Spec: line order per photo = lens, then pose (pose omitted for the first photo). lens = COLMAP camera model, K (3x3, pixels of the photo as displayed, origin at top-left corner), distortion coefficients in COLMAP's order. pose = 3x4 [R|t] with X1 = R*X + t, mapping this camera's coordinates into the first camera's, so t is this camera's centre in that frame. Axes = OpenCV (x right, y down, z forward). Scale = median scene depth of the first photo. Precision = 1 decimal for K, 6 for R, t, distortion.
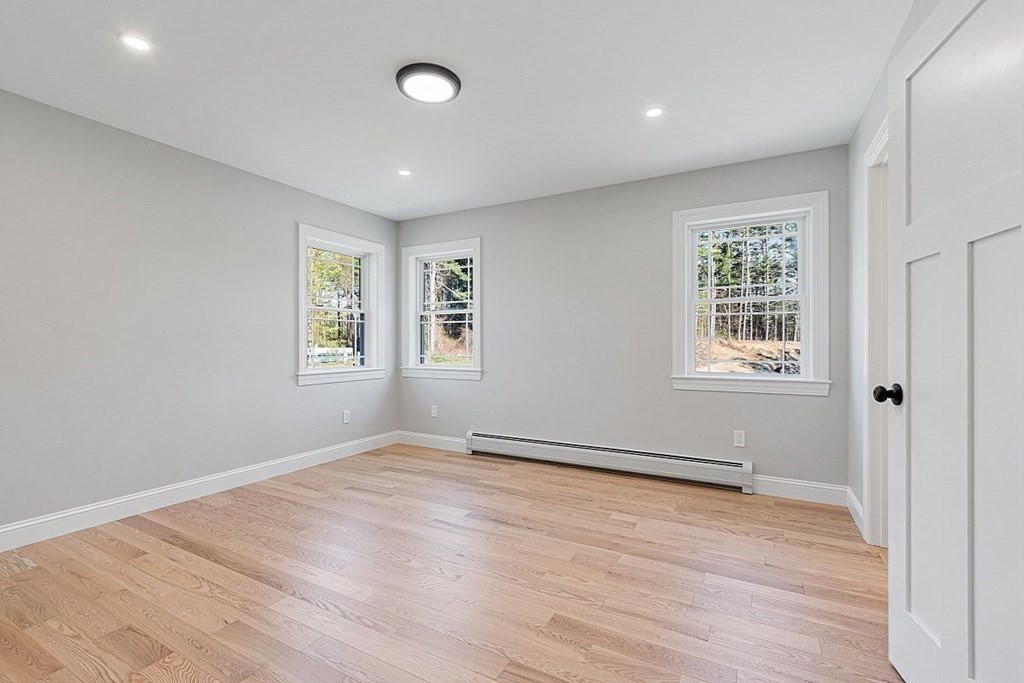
lens RADIAL K [[447.7, 0, 508.7], [0, 447.7, 337.6], [0, 0, 1]] dist [0.001250, 0.000167]
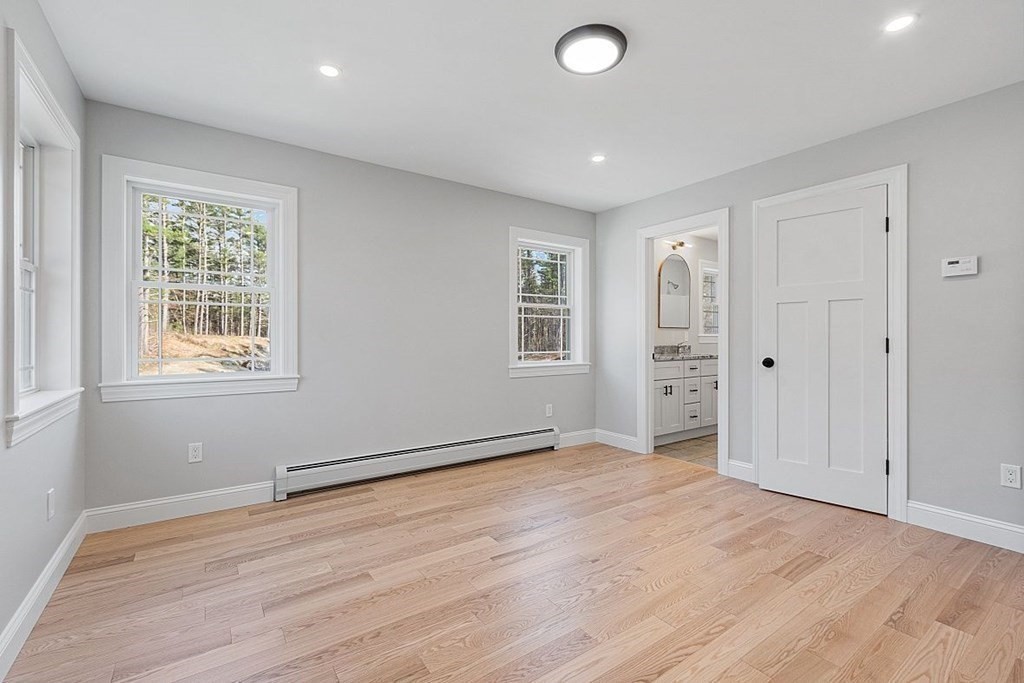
lens RADIAL K [[447.7, 0, 508.7], [0, 447.7, 337.6], [0, 0, 1]] dist [0.001250, 0.000167]
pose [[0.443698, 0.003699, 0.896169, -0.632407], [-0.013797, 0.999901, 0.002704, 0.006376], [-0.896070, -0.013564, 0.443706, 0.451975]]
